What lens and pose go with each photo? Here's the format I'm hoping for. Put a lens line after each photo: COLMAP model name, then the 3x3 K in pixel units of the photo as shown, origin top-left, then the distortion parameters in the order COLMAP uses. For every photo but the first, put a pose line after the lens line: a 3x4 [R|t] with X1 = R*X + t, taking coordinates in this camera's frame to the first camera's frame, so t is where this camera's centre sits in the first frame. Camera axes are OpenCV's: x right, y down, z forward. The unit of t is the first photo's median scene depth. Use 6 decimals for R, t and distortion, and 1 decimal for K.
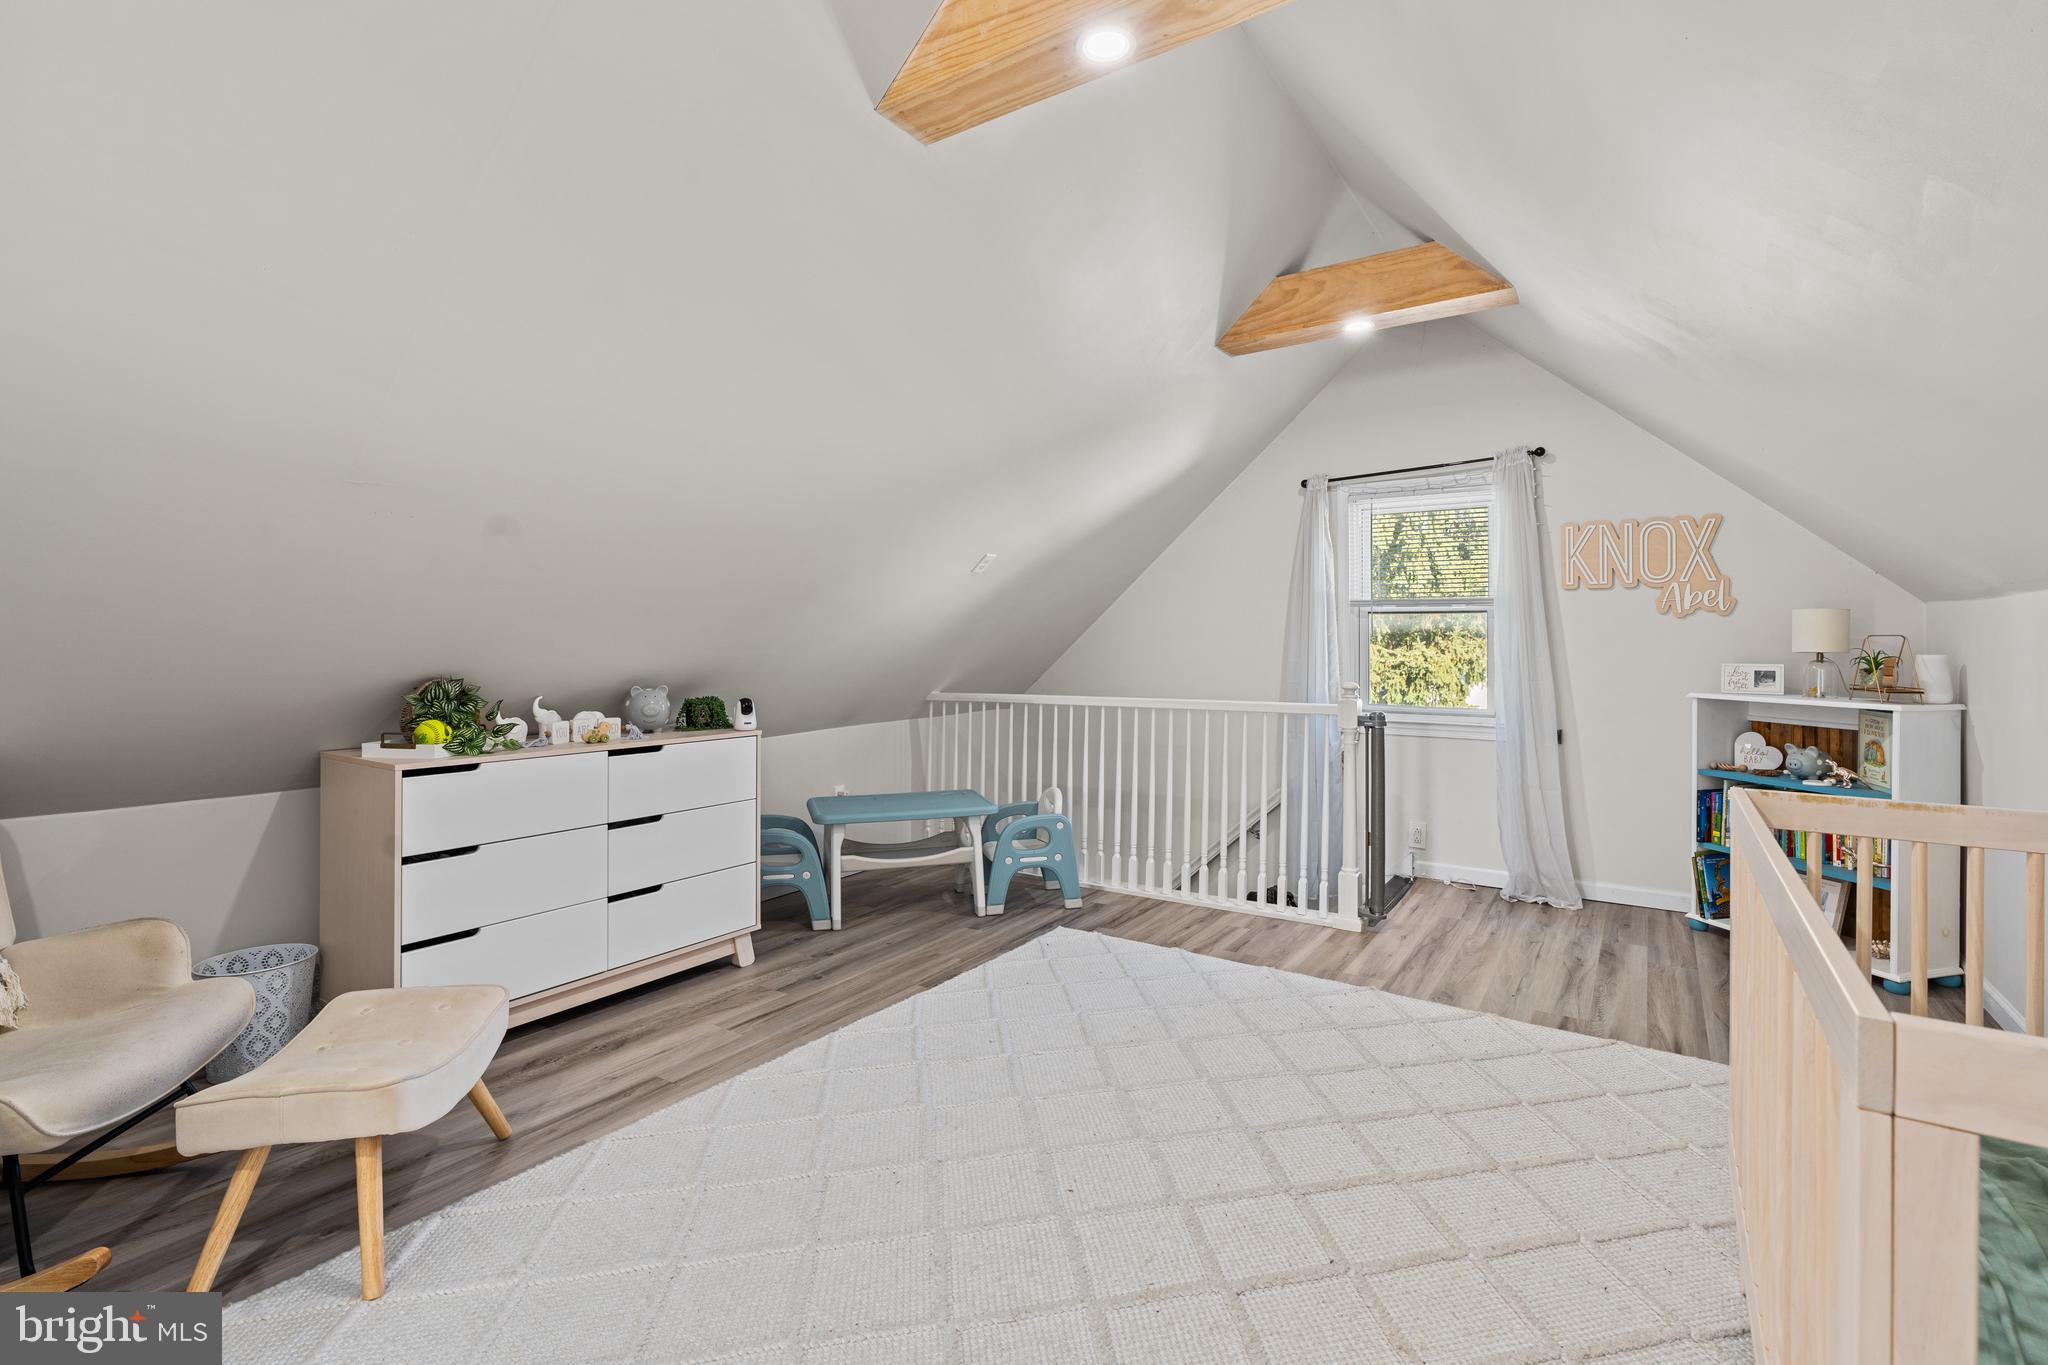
lens RADIAL K [[938.6, 0, 1022.8], [0, 938.6, 636.5], [0, 0, 1]] dist [-0.005986, 0.000702]
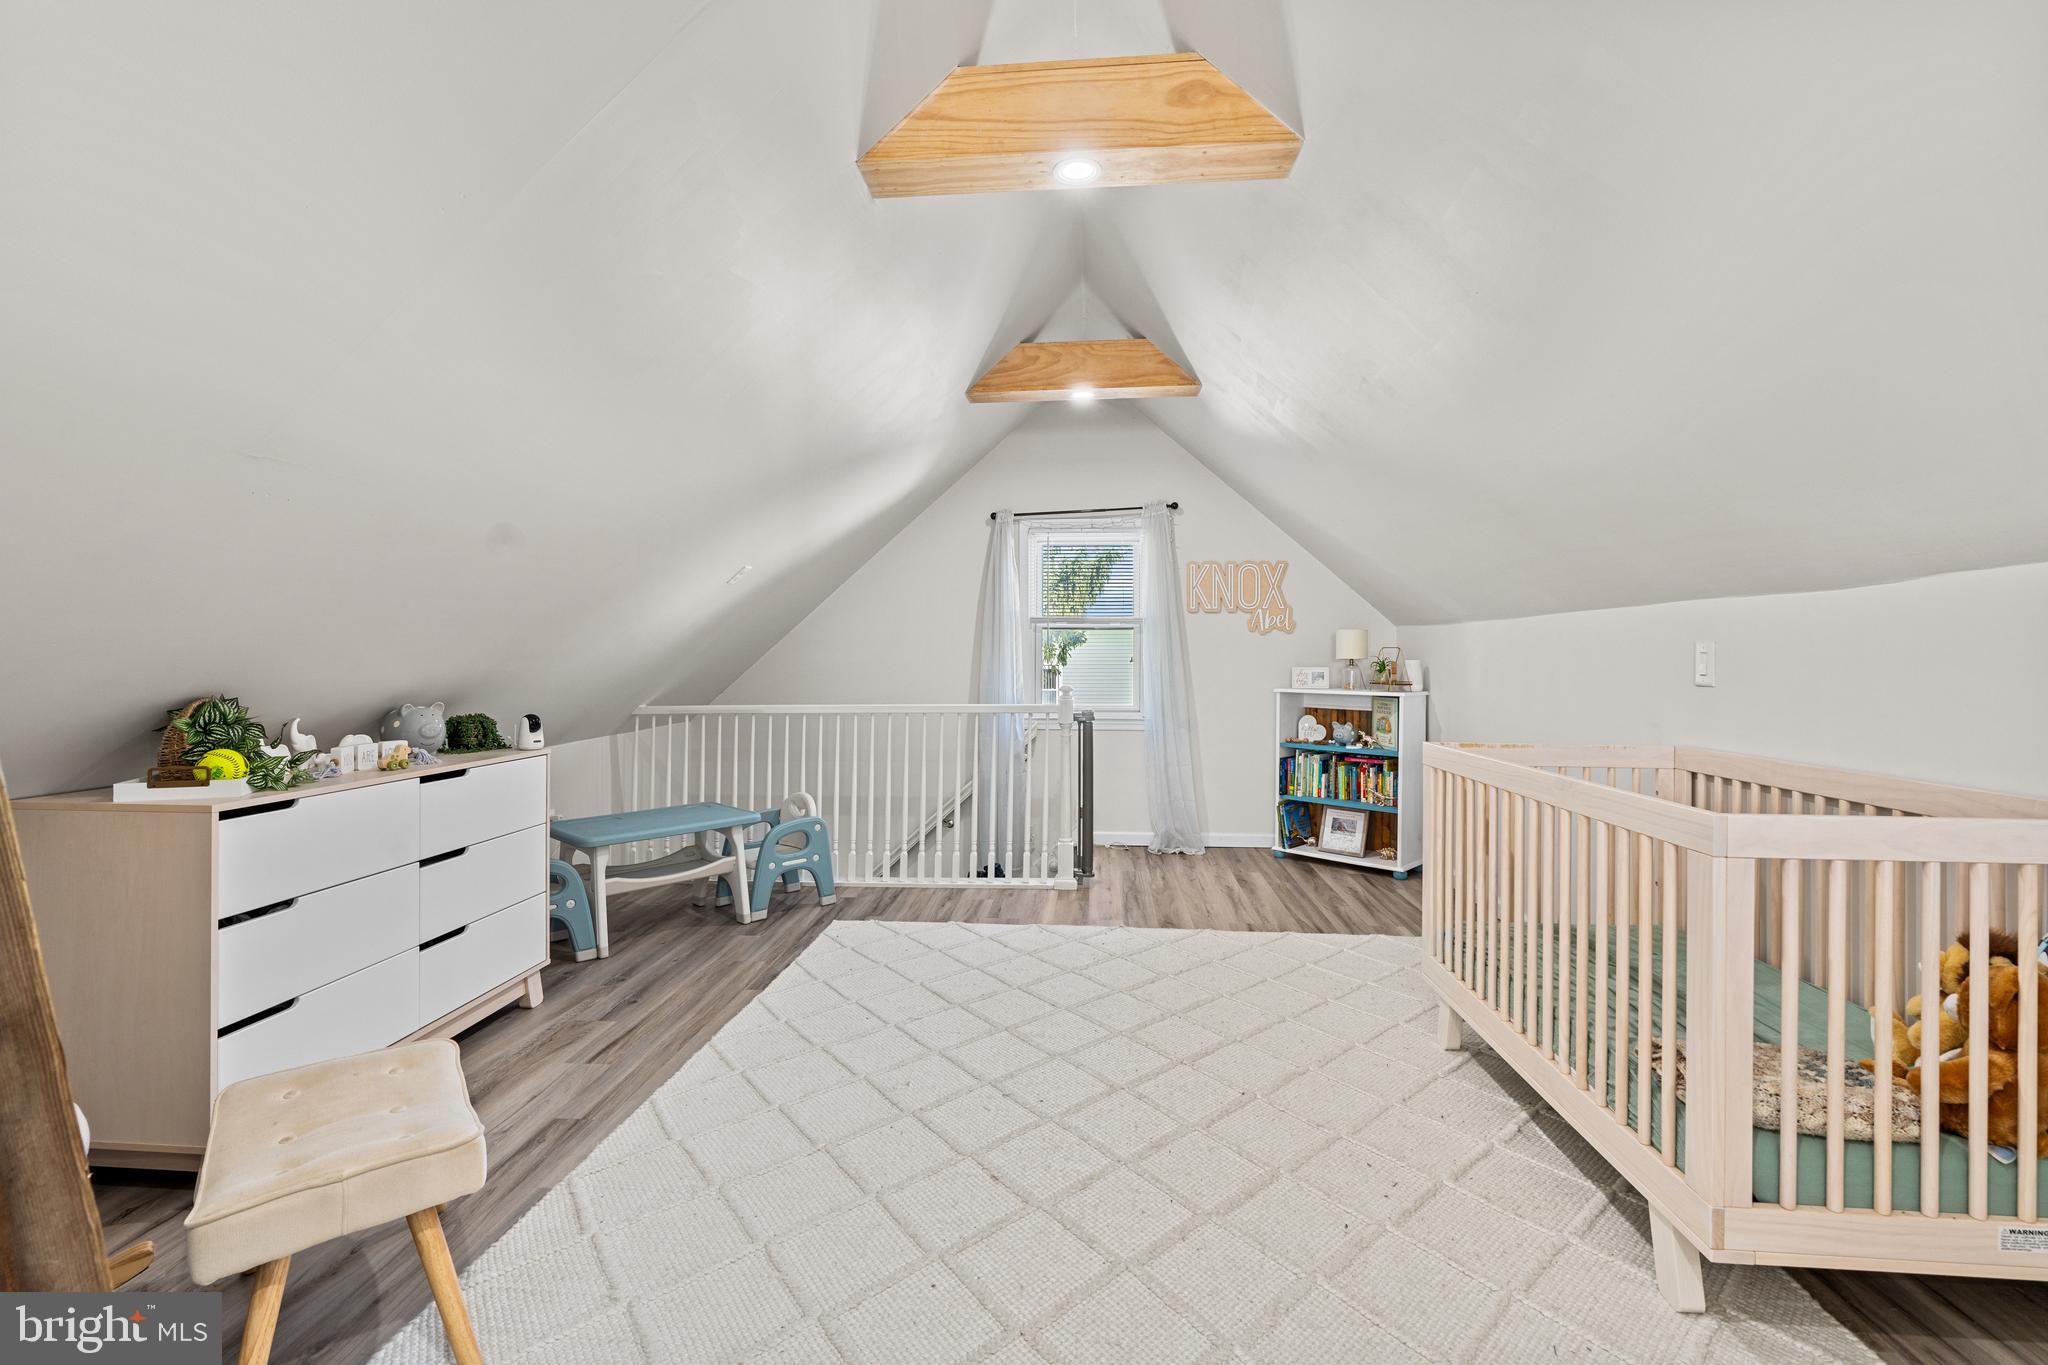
lens RADIAL K [[928.3, 0, 1025.0], [0, 928.3, 651.5], [0, 0, 1]] dist [-0.008772, 0.000093]
pose [[0.870081, -0.000237, 0.492908, -0.302314], [-0.001421, 0.999995, 0.002990, 0.001272], [-0.492906, -0.003302, 0.870076, -0.019674]]
